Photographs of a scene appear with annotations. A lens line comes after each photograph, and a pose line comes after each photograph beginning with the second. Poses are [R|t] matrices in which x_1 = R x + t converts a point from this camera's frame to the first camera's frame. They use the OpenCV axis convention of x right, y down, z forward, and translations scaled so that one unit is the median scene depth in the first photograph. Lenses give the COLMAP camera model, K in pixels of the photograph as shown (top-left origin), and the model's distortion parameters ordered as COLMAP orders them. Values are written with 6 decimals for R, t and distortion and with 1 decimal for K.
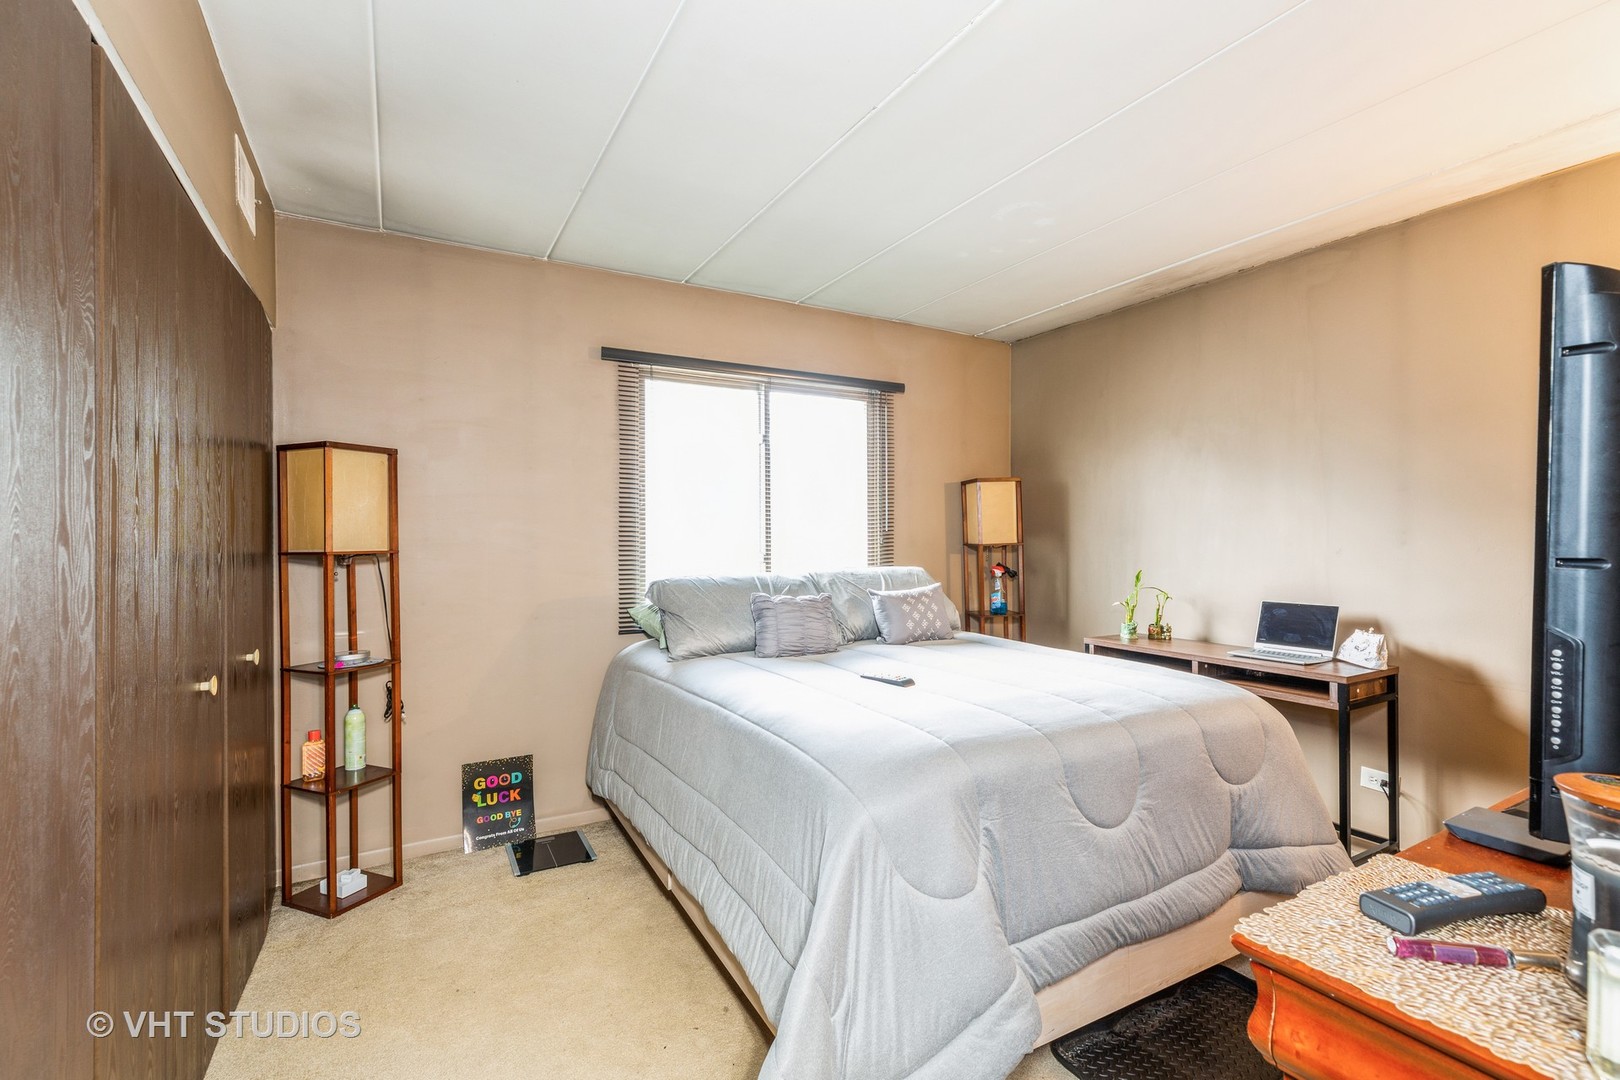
lens RADIAL K [[729.9, 0, 805.6], [0, 729.9, 538.3], [0, 0, 1]] dist [0.005423, -0.002034]
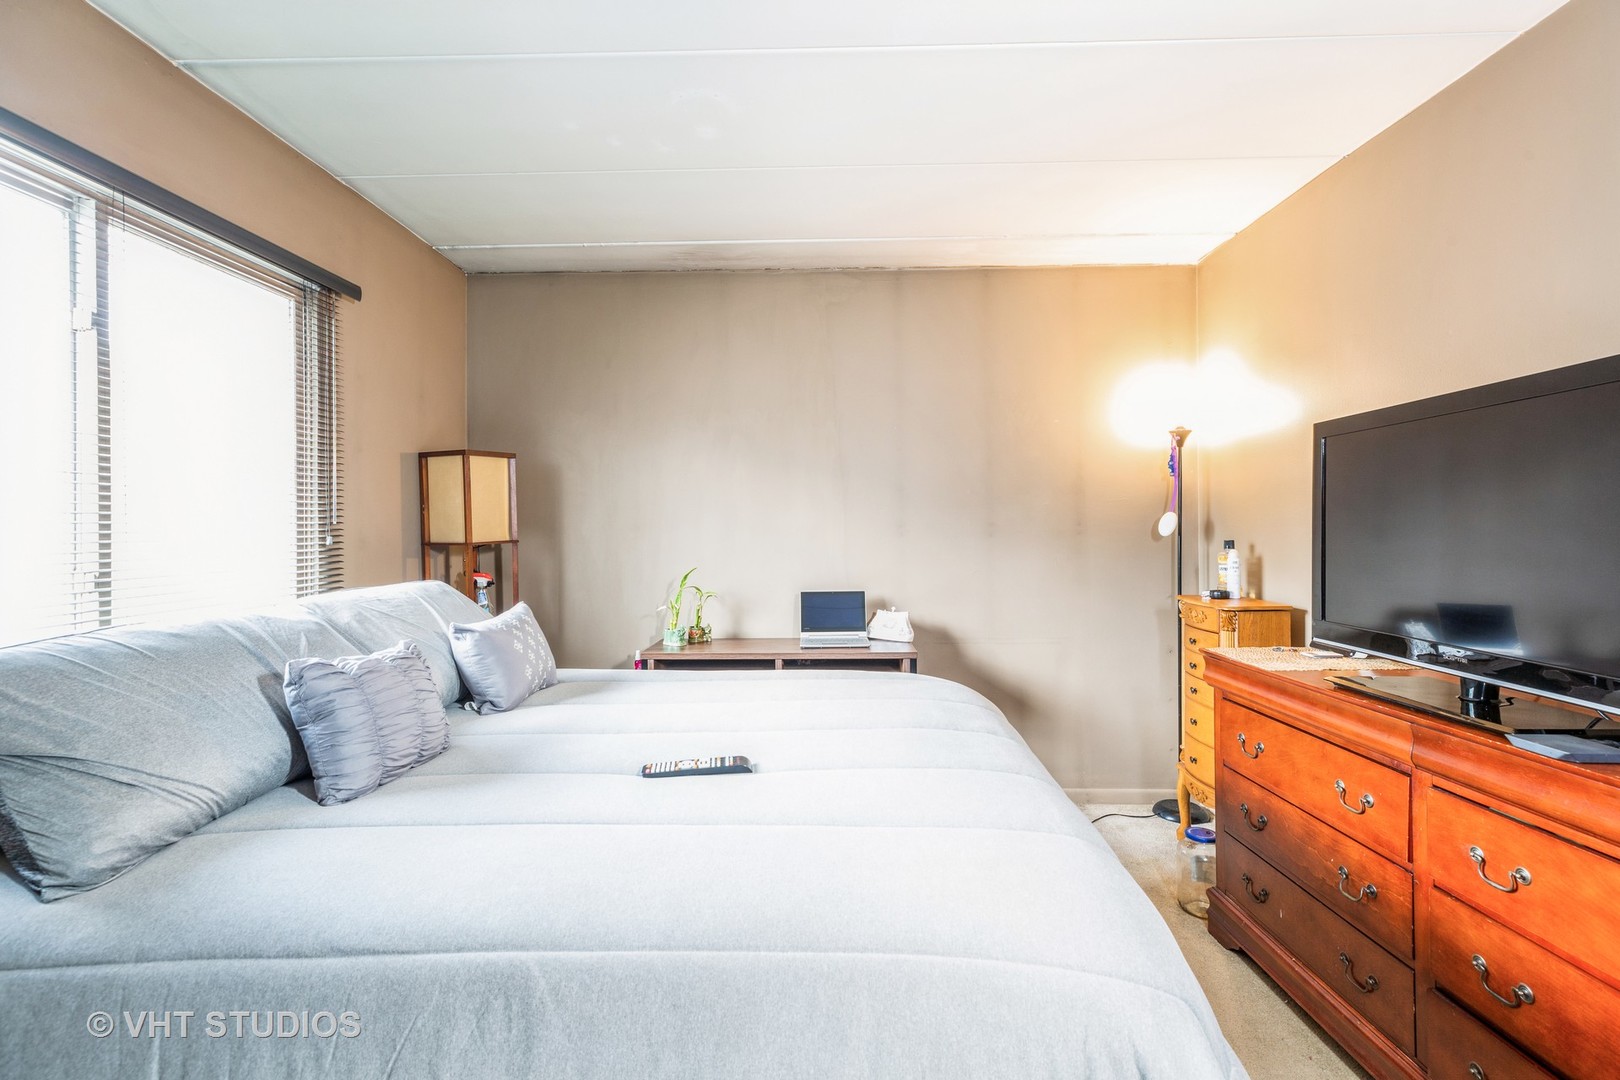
lens RADIAL K [[729.9, 0, 807.4], [0, 729.9, 535.7], [0, 0, 1]] dist [0.005423, -0.002034]
pose [[0.510248, -0.010995, 0.859957, -0.241744], [0.008951, 0.999932, 0.007473, -0.001915], [-0.859981, 0.003884, 0.510311, 0.413560]]
